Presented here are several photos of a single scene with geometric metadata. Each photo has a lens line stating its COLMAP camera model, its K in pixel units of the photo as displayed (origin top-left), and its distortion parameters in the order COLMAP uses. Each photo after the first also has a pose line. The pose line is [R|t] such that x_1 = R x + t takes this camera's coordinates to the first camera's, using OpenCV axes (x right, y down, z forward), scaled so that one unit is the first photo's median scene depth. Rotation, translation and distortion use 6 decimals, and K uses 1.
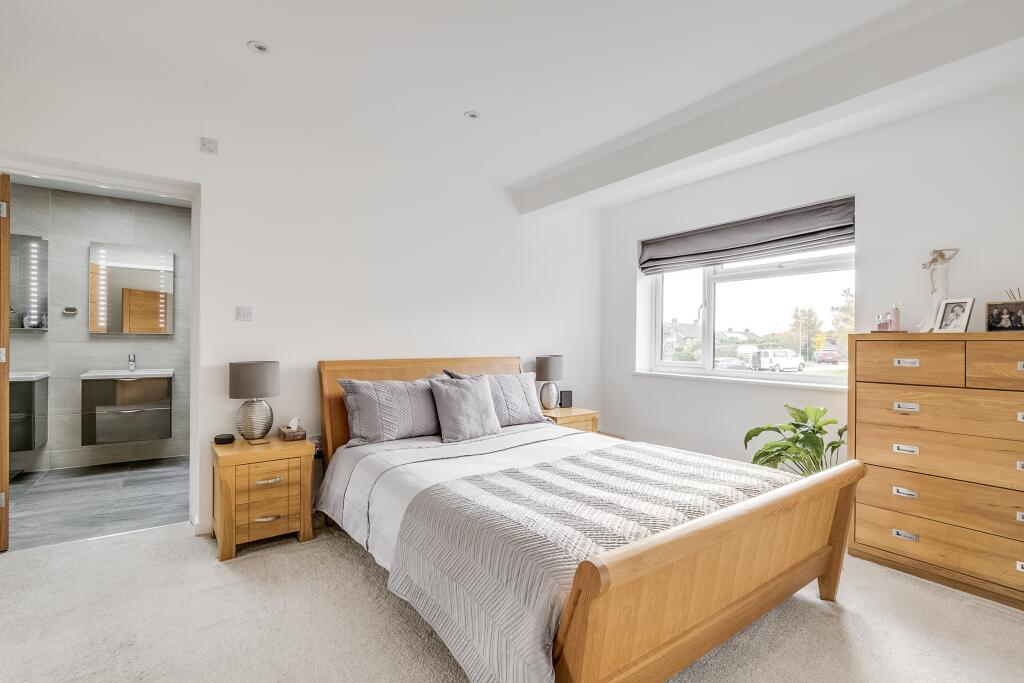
lens RADIAL K [[472.0, 0, 511.2], [0, 472.0, 342.1], [0, 0, 1]] dist [-0.004740, 0.000379]
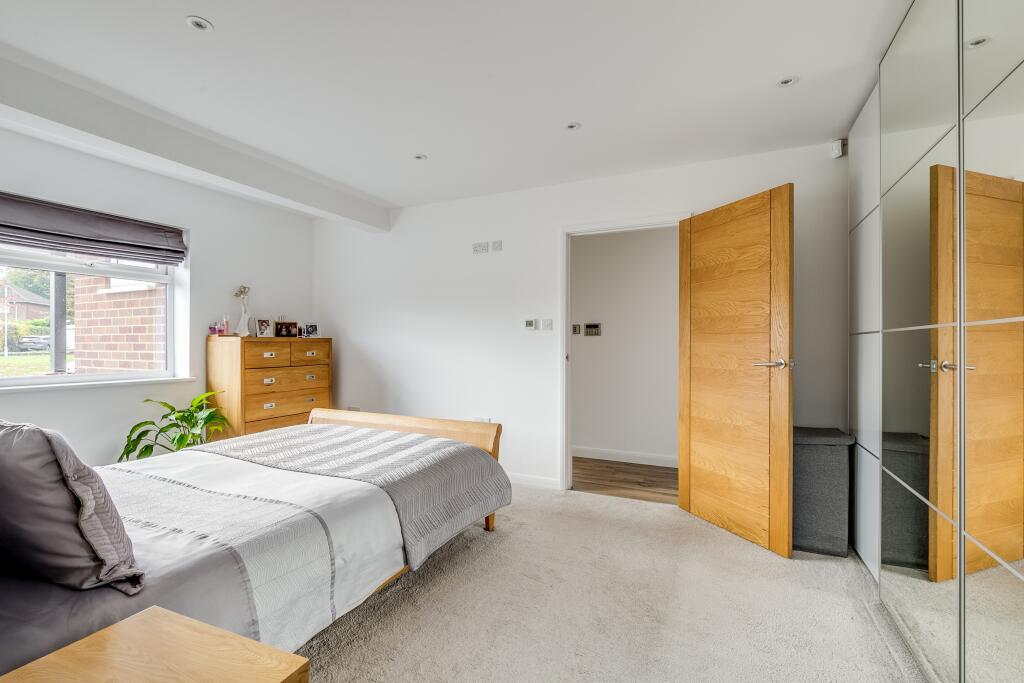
lens RADIAL K [[472.0, 0, 510.8], [0, 472.0, 342.0], [0, 0, 1]] dist [-0.004740, 0.000379]
pose [[-0.499573, -0.005615, 0.866254, -1.088601], [-0.004035, 0.999983, 0.004155, -0.013357], [-0.866263, -0.001420, -0.499587, 1.116579]]
